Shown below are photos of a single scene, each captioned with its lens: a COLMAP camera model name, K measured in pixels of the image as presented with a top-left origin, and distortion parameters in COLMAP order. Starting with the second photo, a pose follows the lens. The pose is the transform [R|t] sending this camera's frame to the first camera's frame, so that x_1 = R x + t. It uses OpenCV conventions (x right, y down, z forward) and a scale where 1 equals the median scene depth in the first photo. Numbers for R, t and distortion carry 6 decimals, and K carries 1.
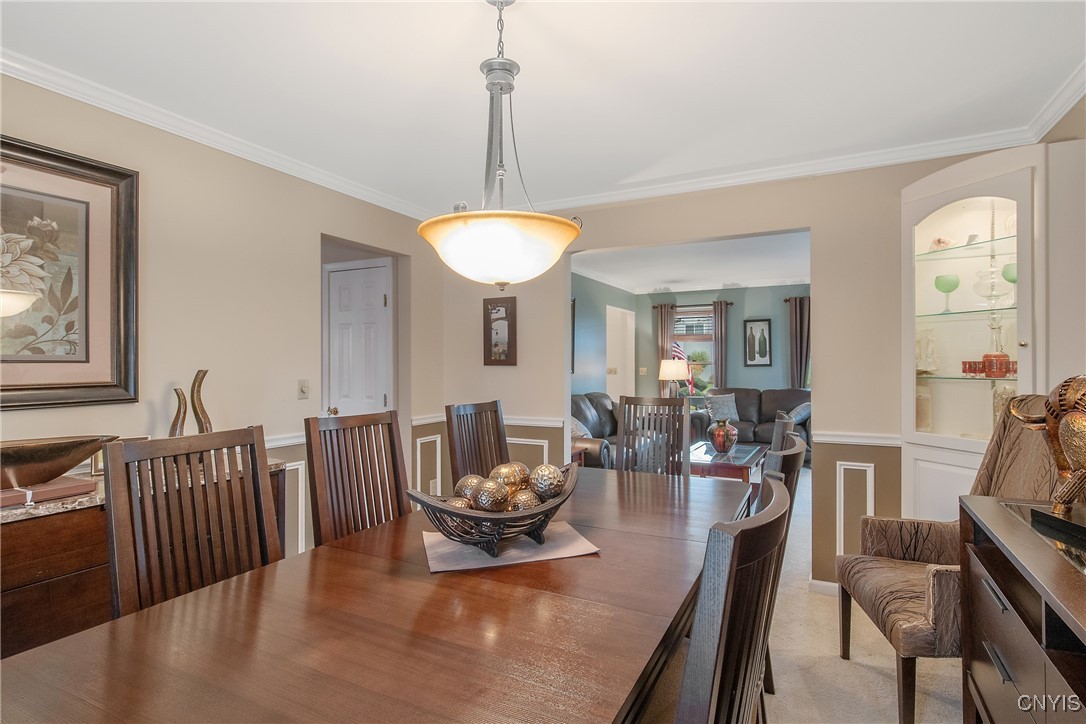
lens RADIAL K [[534.9, 0, 545.3], [0, 534.9, 361.0], [0, 0, 1]] dist [-0.003491, -0.000069]
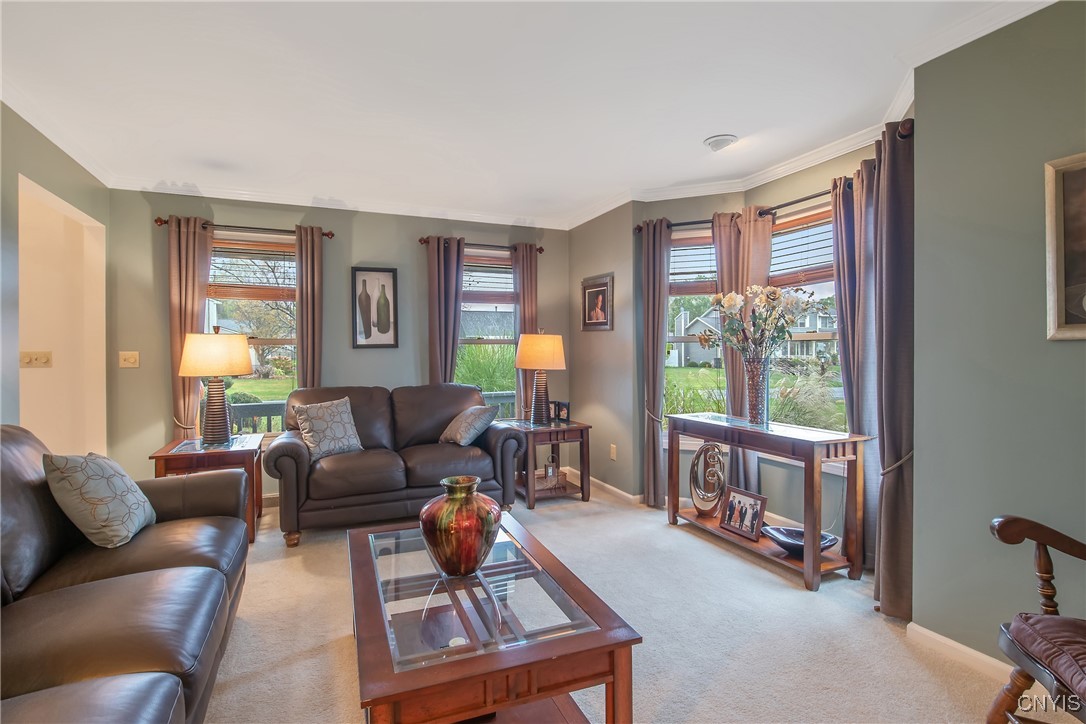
lens RADIAL K [[534.9, 0, 544.5], [0, 534.9, 352.5], [0, 0, 1]] dist [-0.003491, -0.000069]
pose [[0.624016, -0.002607, 0.781407, 0.053297], [-0.001705, 0.999988, 0.004698, 0.012012], [-0.781410, -0.004264, 0.624004, 0.483453]]
